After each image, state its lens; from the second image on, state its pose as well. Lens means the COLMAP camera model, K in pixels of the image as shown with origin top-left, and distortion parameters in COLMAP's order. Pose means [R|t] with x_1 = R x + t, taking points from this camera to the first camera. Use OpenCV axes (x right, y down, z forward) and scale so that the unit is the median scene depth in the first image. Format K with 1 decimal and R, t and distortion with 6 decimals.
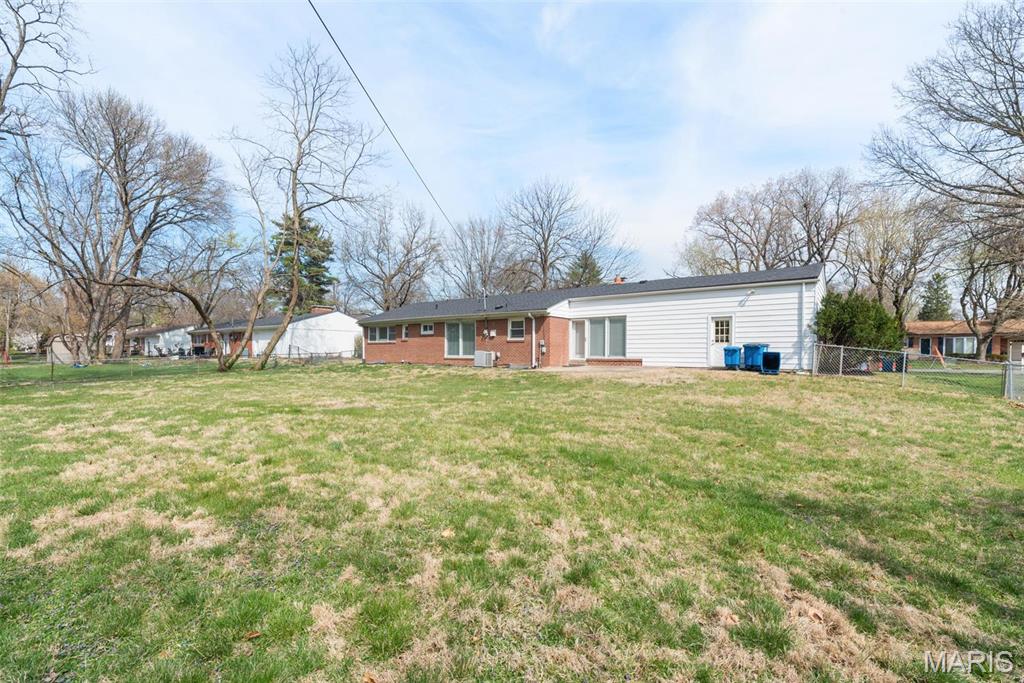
lens RADIAL K [[441.7, 0, 511.8], [0, 441.7, 347.2], [0, 0, 1]] dist [-0.001016, 0.000120]
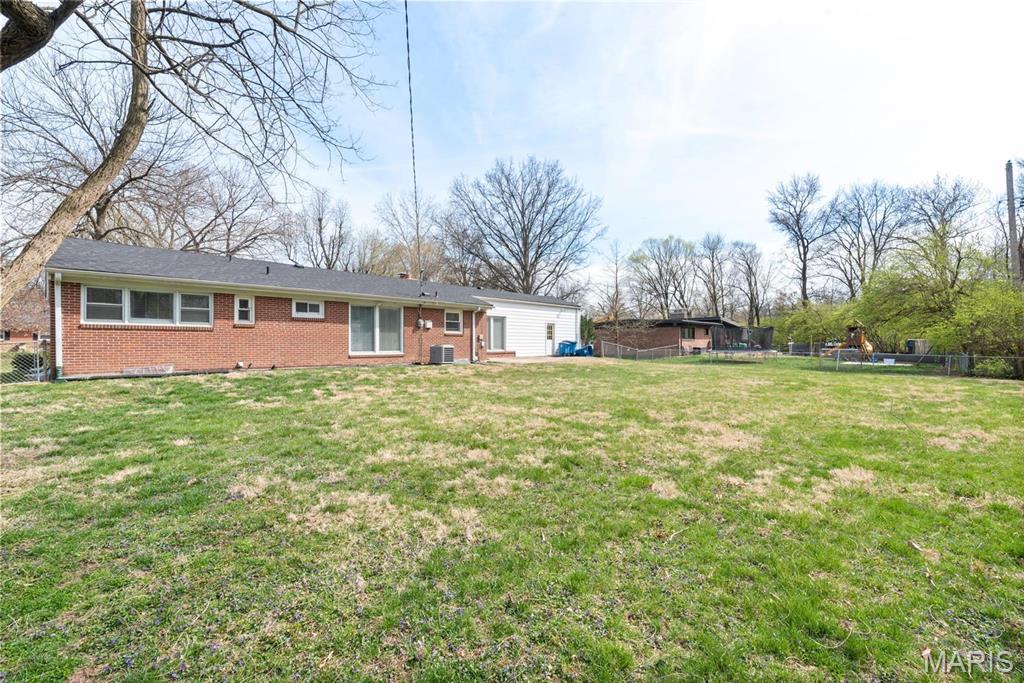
lens RADIAL K [[441.7, 0, 511.8], [0, 441.7, 342.5], [0, 0, 1]] dist [-0.001016, 0.000120]
pose [[0.148567, 0.003096, 0.988898, -0.875466], [-0.013374, 0.999910, -0.001121, 0.002196], [-0.988812, -0.013059, 0.148595, 0.731589]]
